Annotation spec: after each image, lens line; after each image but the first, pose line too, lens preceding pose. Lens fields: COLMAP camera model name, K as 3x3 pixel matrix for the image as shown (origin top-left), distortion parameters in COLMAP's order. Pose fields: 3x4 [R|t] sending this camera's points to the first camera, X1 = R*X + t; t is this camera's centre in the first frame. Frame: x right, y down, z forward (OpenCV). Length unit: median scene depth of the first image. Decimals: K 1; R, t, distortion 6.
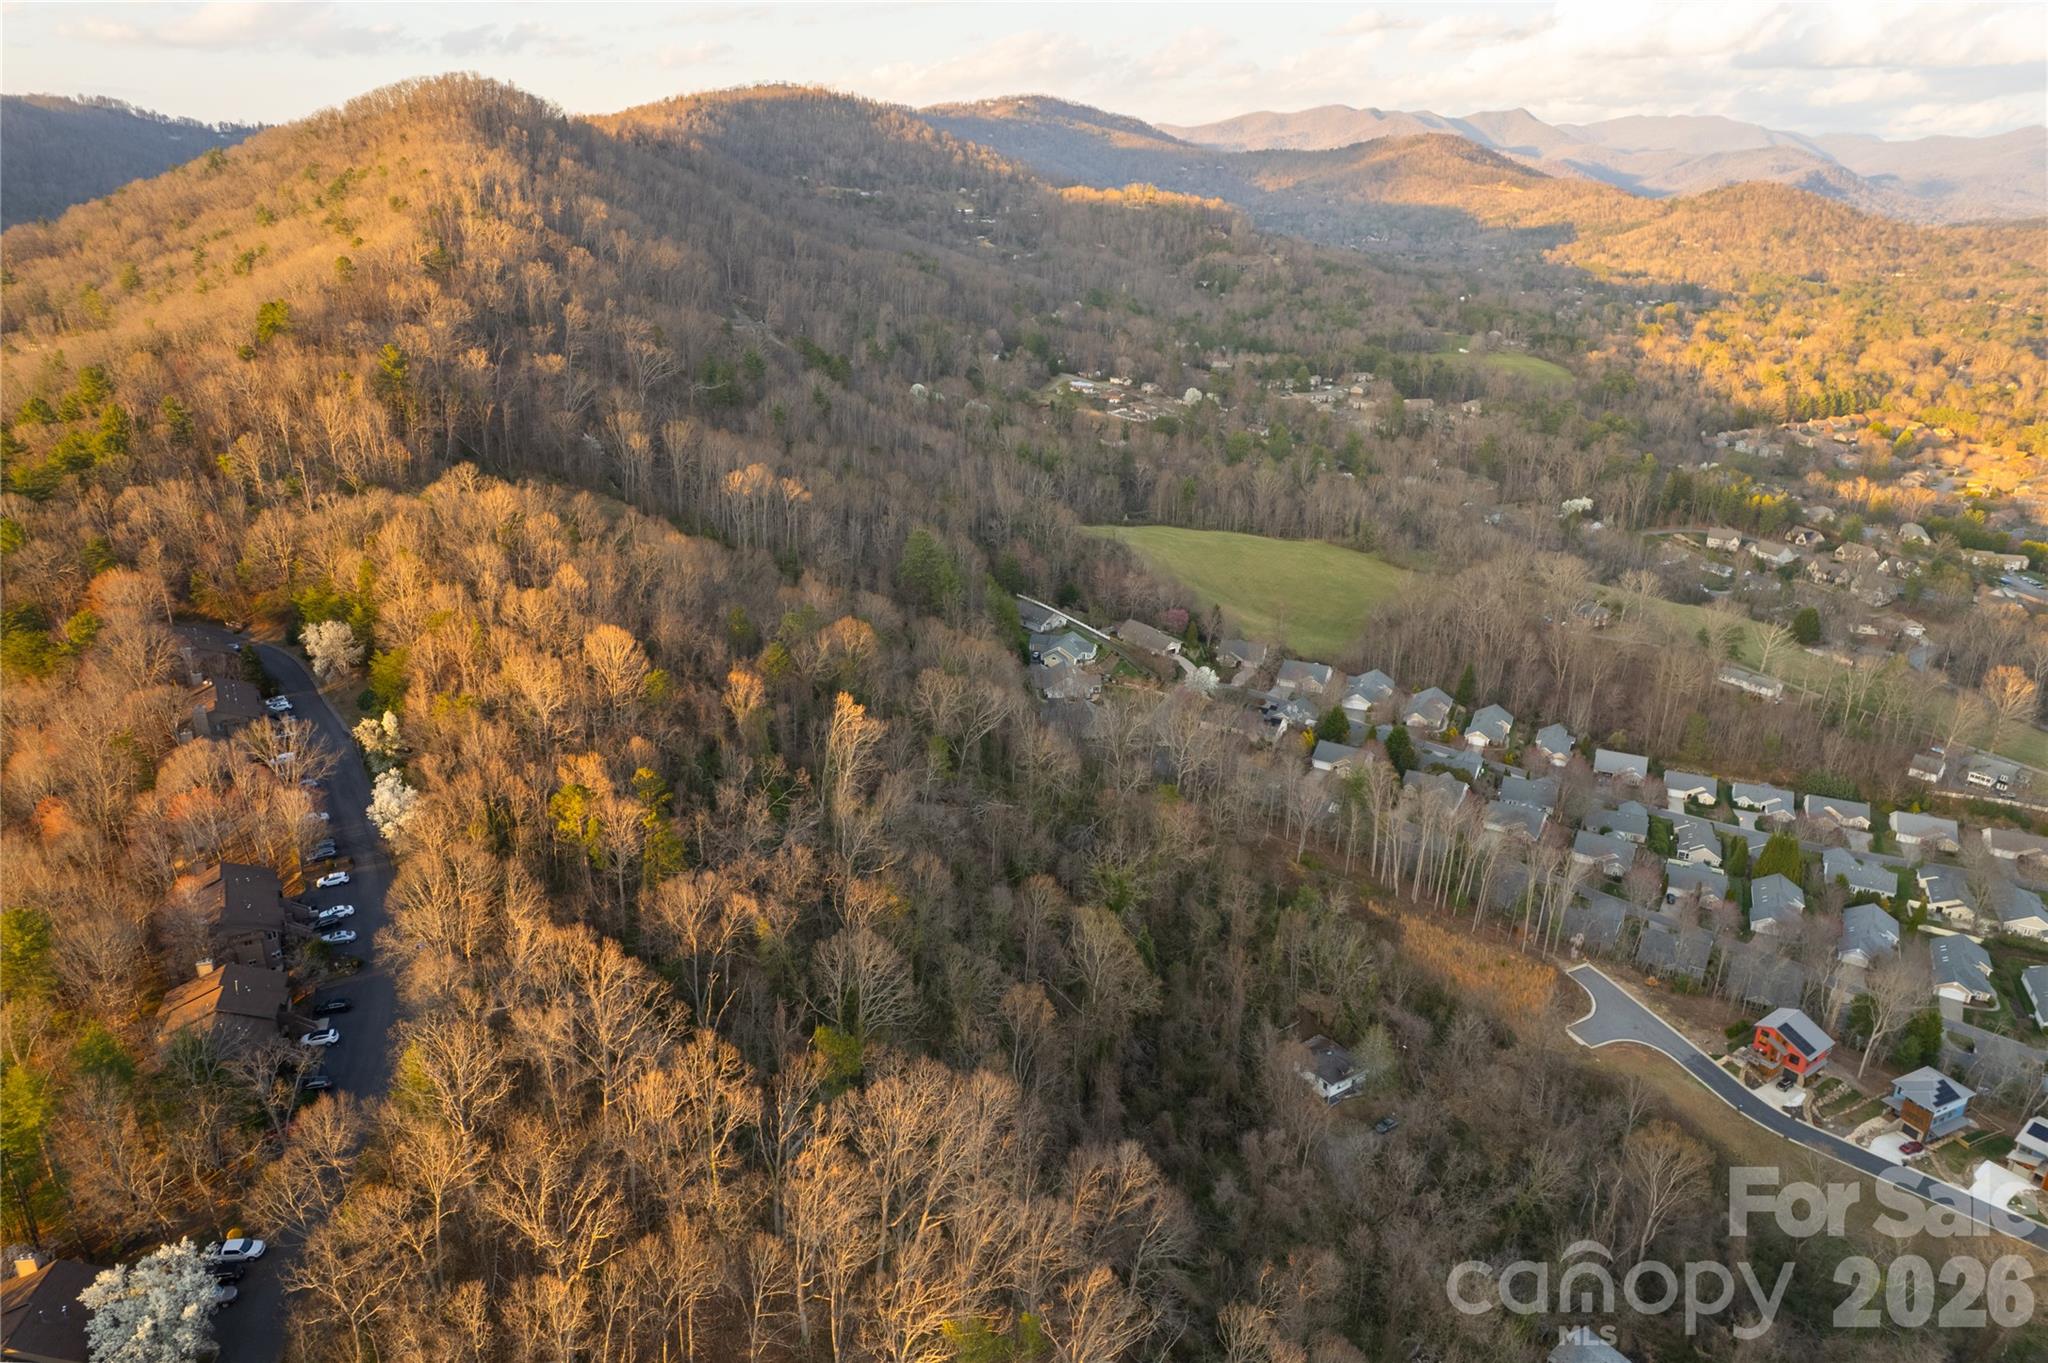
lens RADIAL K [[1315.0, 0, 1014.8], [0, 1315.0, 705.7], [0, 0, 1]] dist [-0.048480, 0.048916]
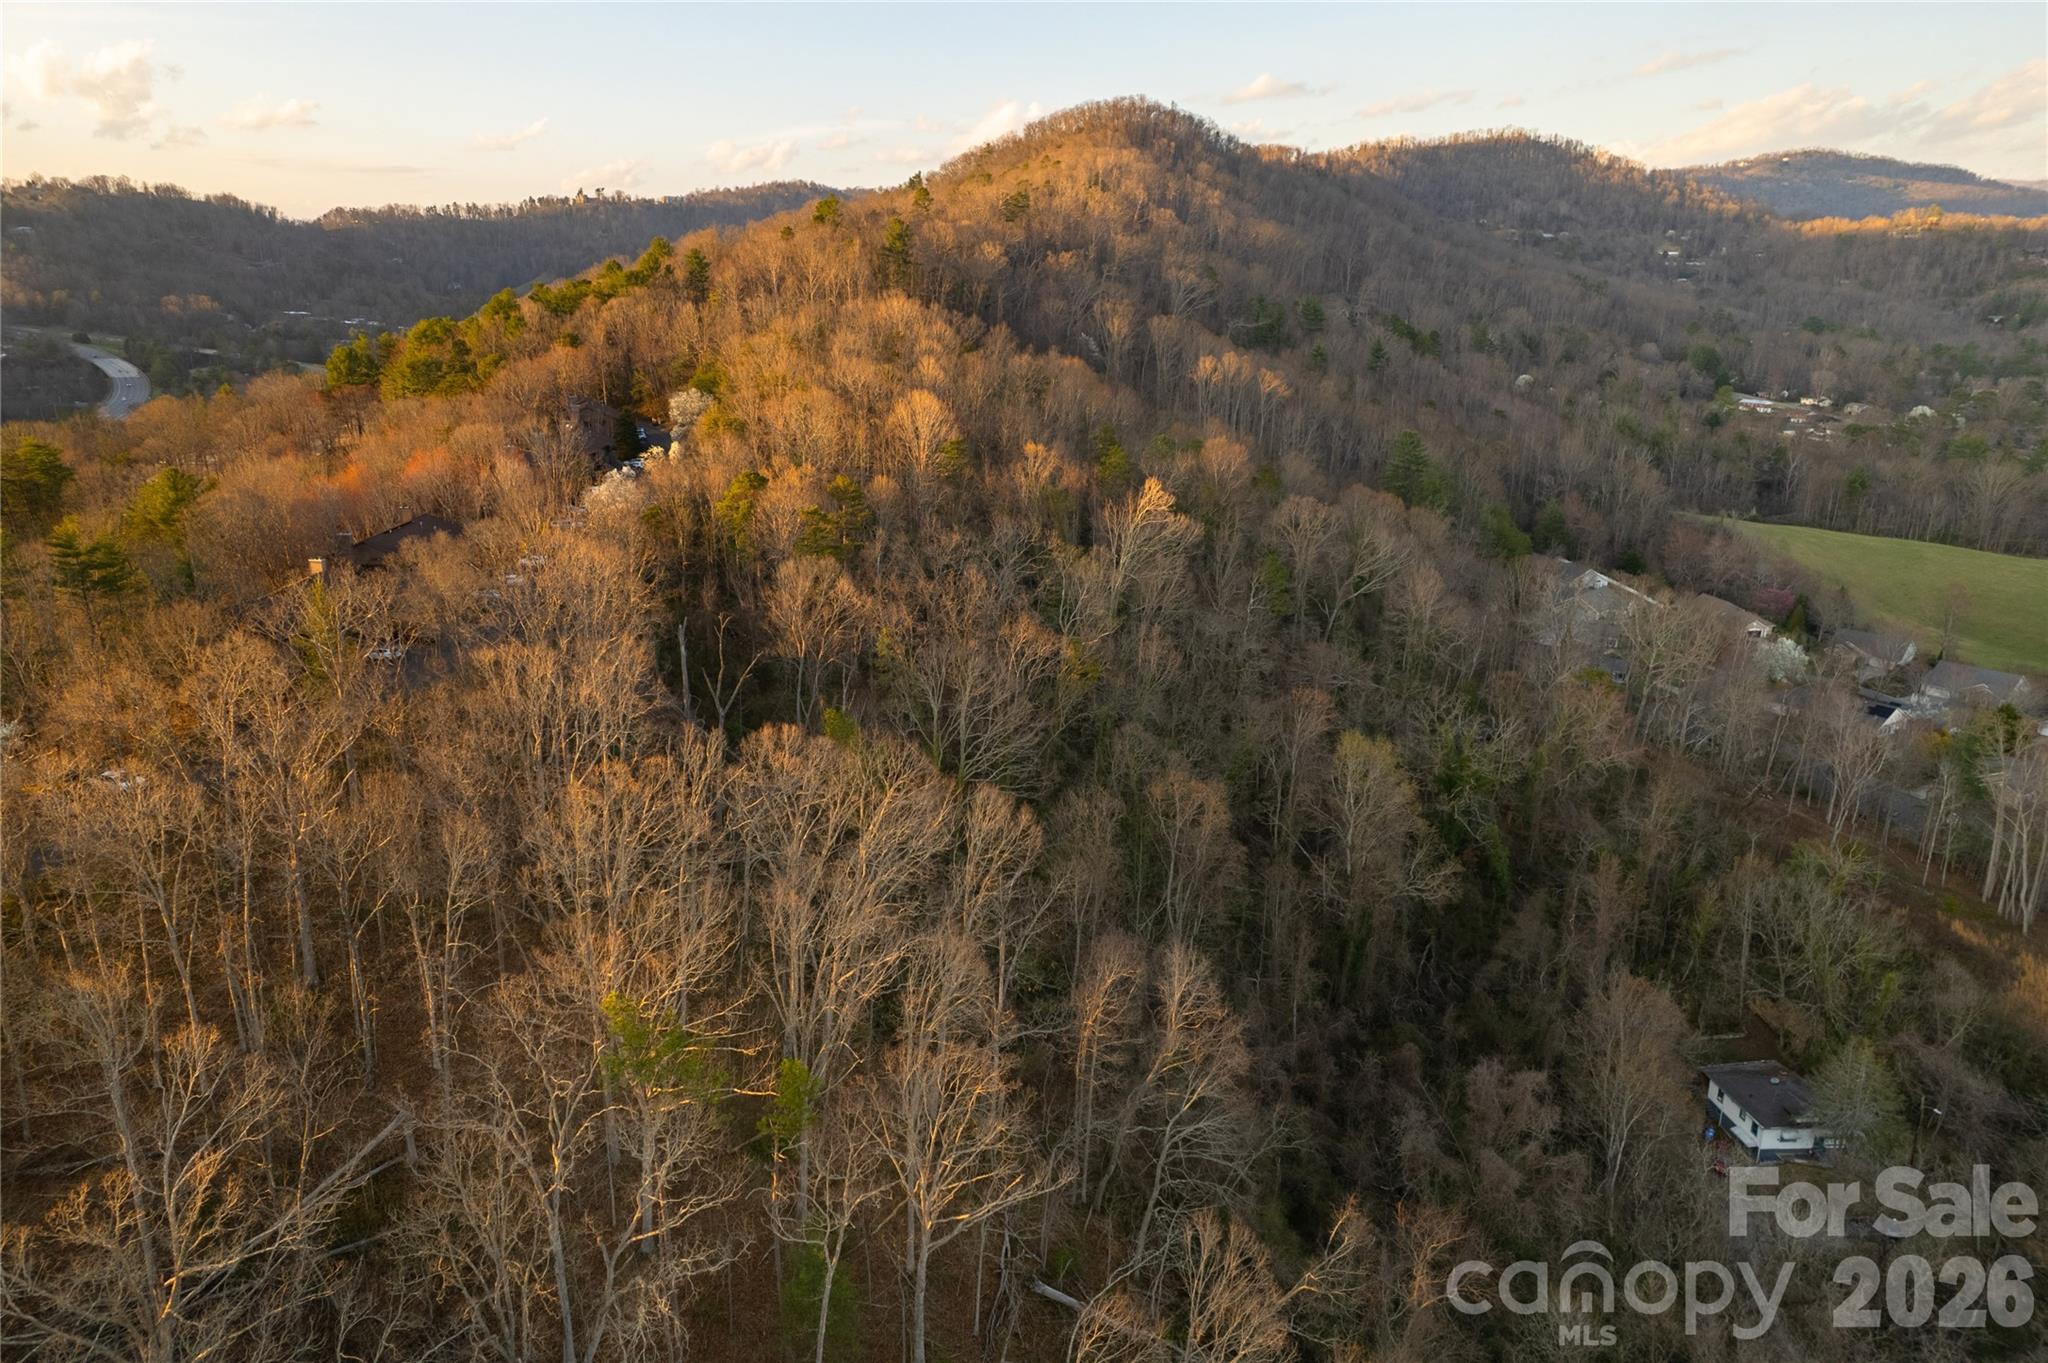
lens RADIAL K [[1322.1, 0, 1024.0], [0, 1322.1, 681.5], [0, 0, 1]] dist [-0.010369, 0.087898]
pose [[0.878921, 0.129675, -0.459001, 0.108130], [-0.171394, 0.983922, -0.050221, 0.097075], [0.445108, 0.122810, 0.887015, 0.155449]]
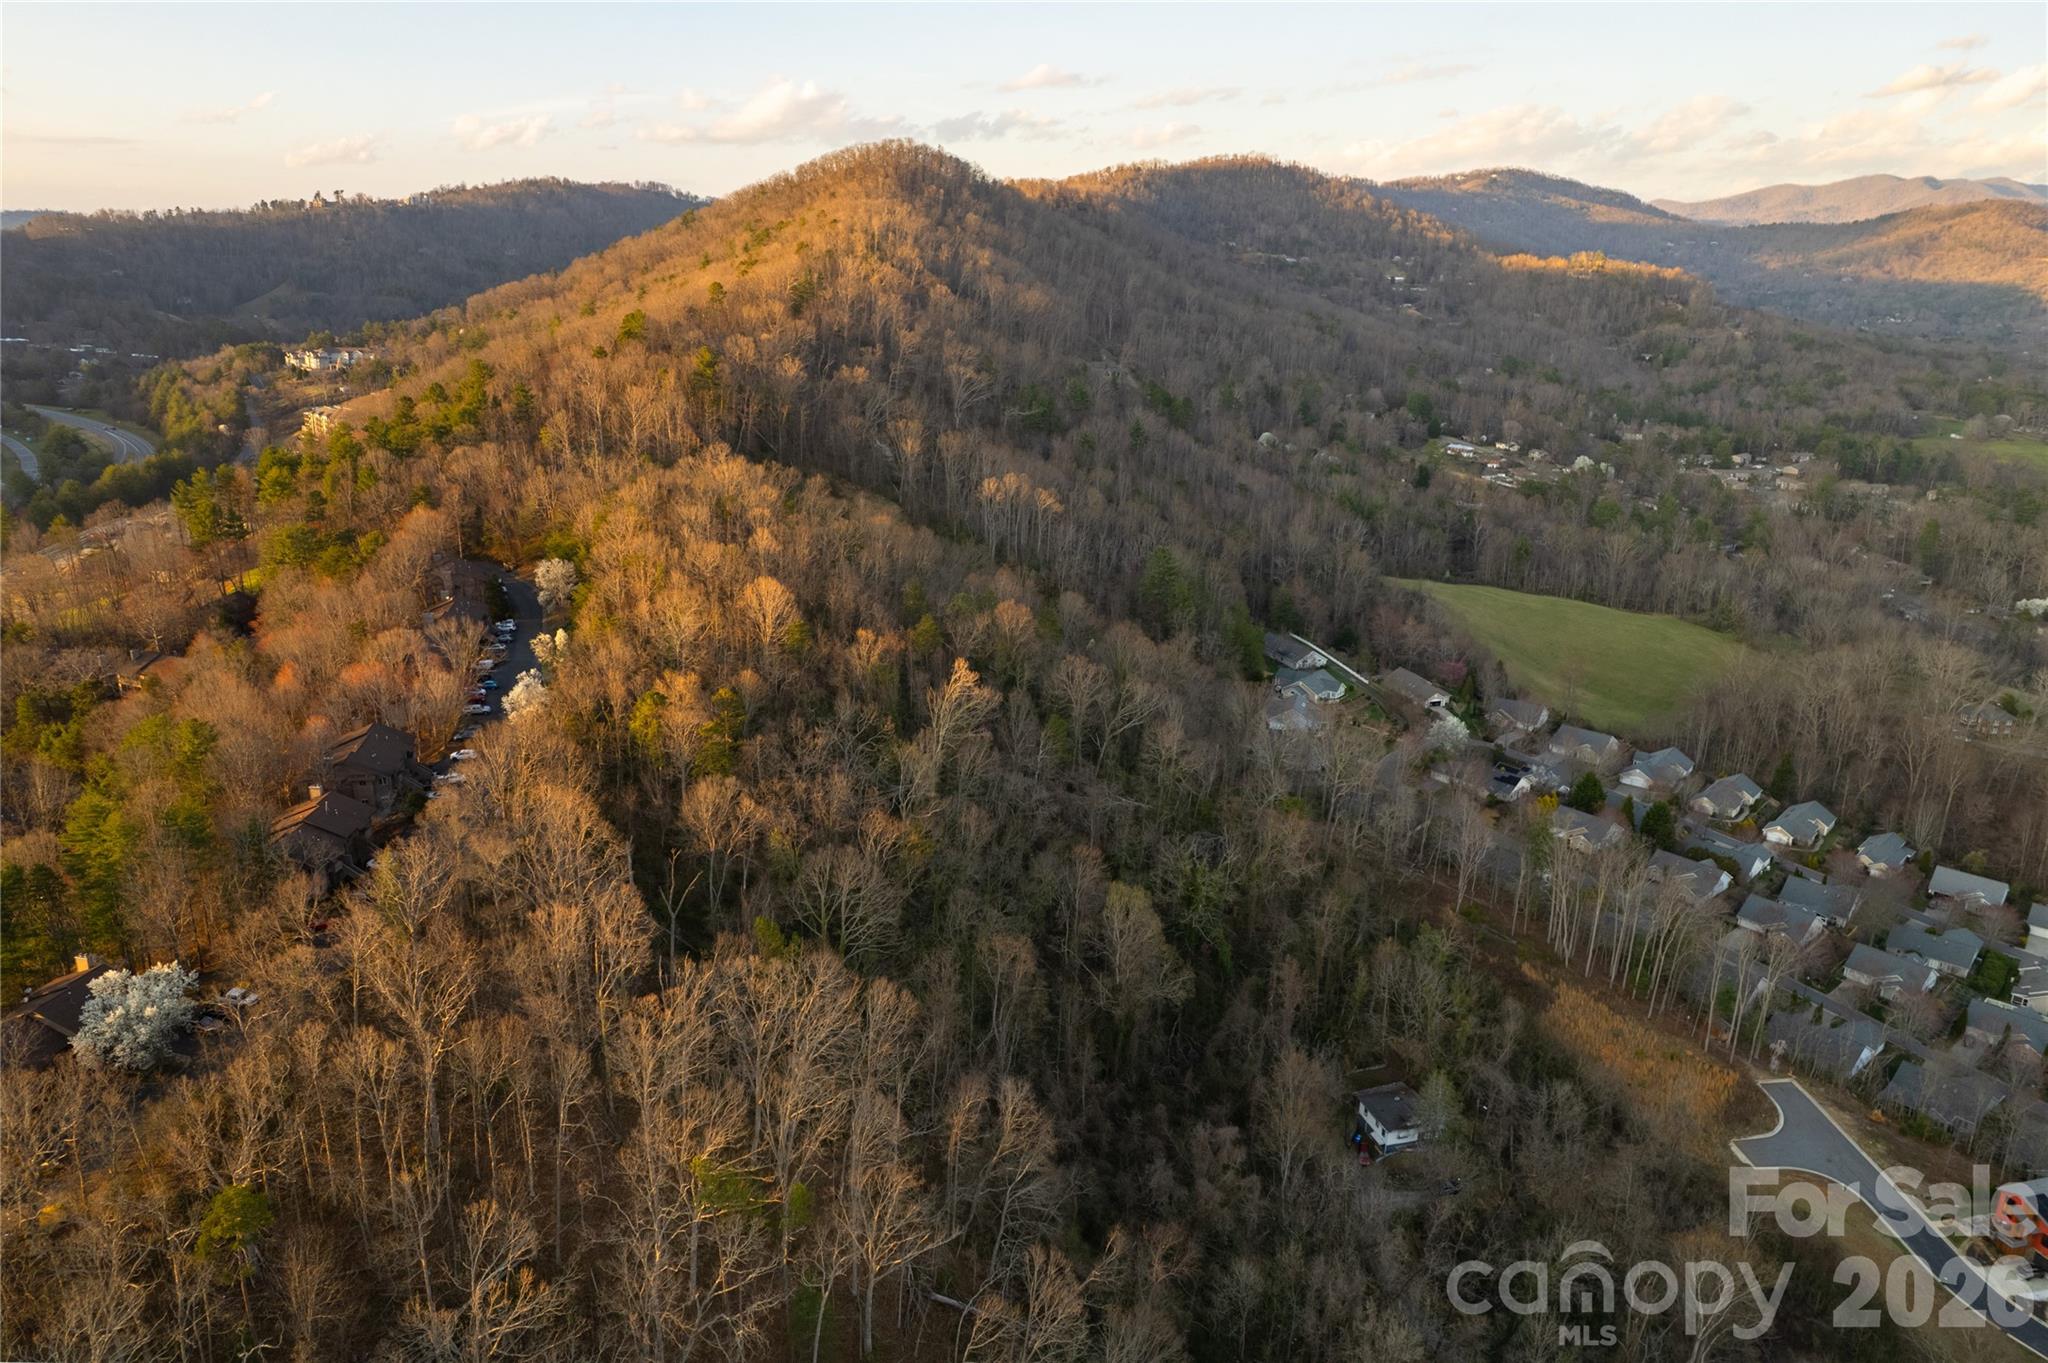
lens RADIAL K [[1363.5, 0, 1024.0], [0, 1363.5, 681.5], [0, 0, 1]] dist [-0.072766, 0.083655]
pose [[0.946255, 0.097956, -0.308231, 0.141753], [-0.122715, 0.990507, -0.061946, 0.039107], [0.299237, 0.096441, 0.949293, 0.007930]]
